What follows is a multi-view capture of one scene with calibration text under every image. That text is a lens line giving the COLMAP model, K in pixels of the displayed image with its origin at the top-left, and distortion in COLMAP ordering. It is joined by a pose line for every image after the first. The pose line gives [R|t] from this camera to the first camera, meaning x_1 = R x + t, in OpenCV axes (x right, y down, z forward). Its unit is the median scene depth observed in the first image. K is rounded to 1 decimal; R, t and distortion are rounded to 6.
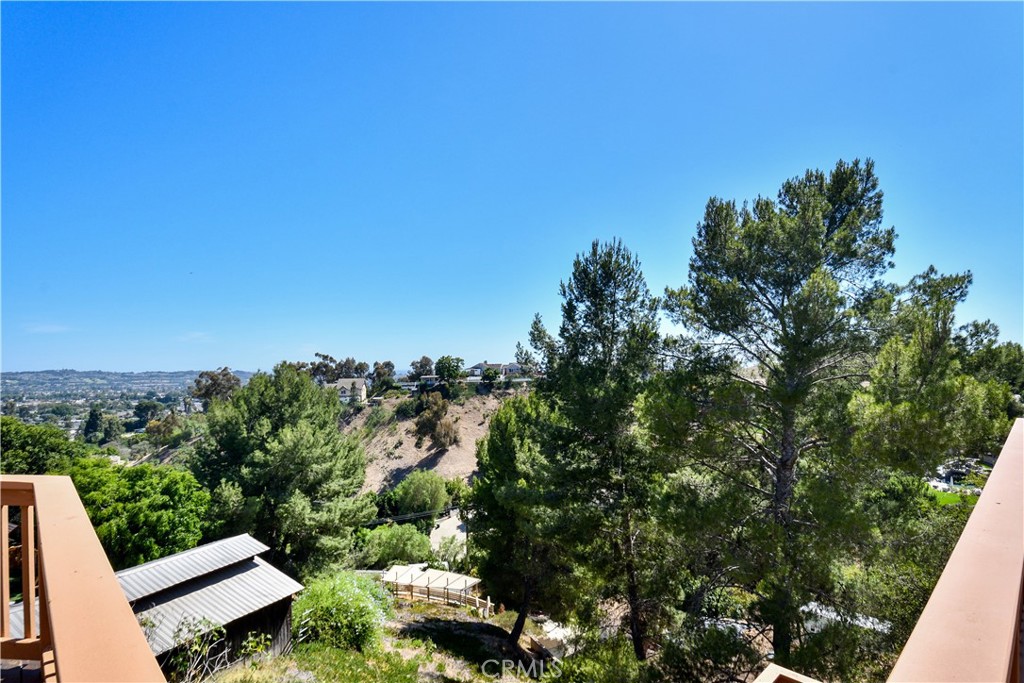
lens RADIAL K [[517.4, 0, 521.7], [0, 517.4, 356.6], [0, 0, 1]] dist [-0.016174, -0.009481]
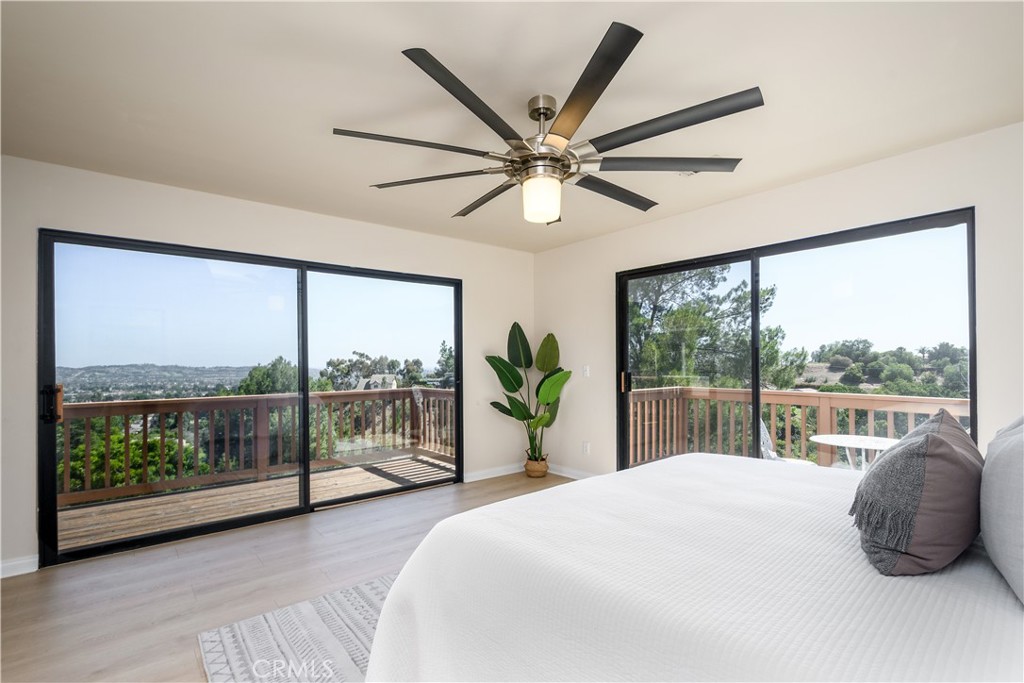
lens RADIAL K [[480.7, 0, 517.6], [0, 480.7, 362.7], [0, 0, 1]] dist [0.001152, -0.000051]
pose [[0.996588, 0.010164, -0.081907, 0.055866], [-0.009047, 0.999861, 0.013990, 0.000282], [0.082038, -0.013201, 0.996542, -0.021645]]
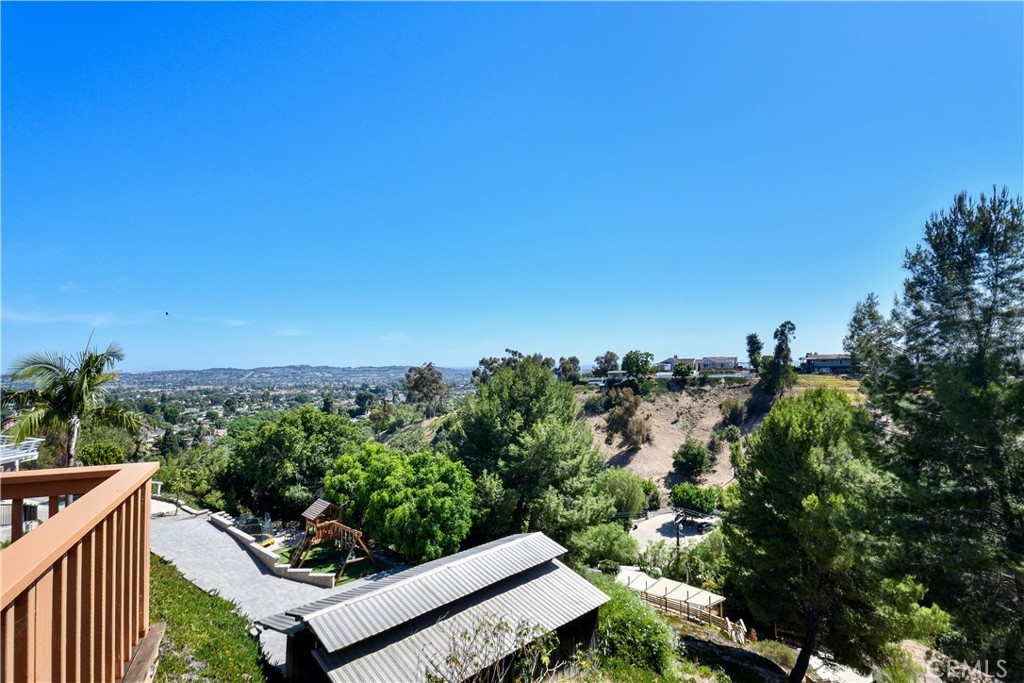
lens RADIAL K [[517.4, 0, 498.7], [0, 517.4, 361.9], [0, 0, 1]] dist [-0.016174, -0.009481]
pose [[0.935097, -0.002148, -0.354385, -0.049190], [0.008915, 0.999808, 0.017464, 0.000911], [0.354279, -0.019489, 0.934937, 0.011966]]
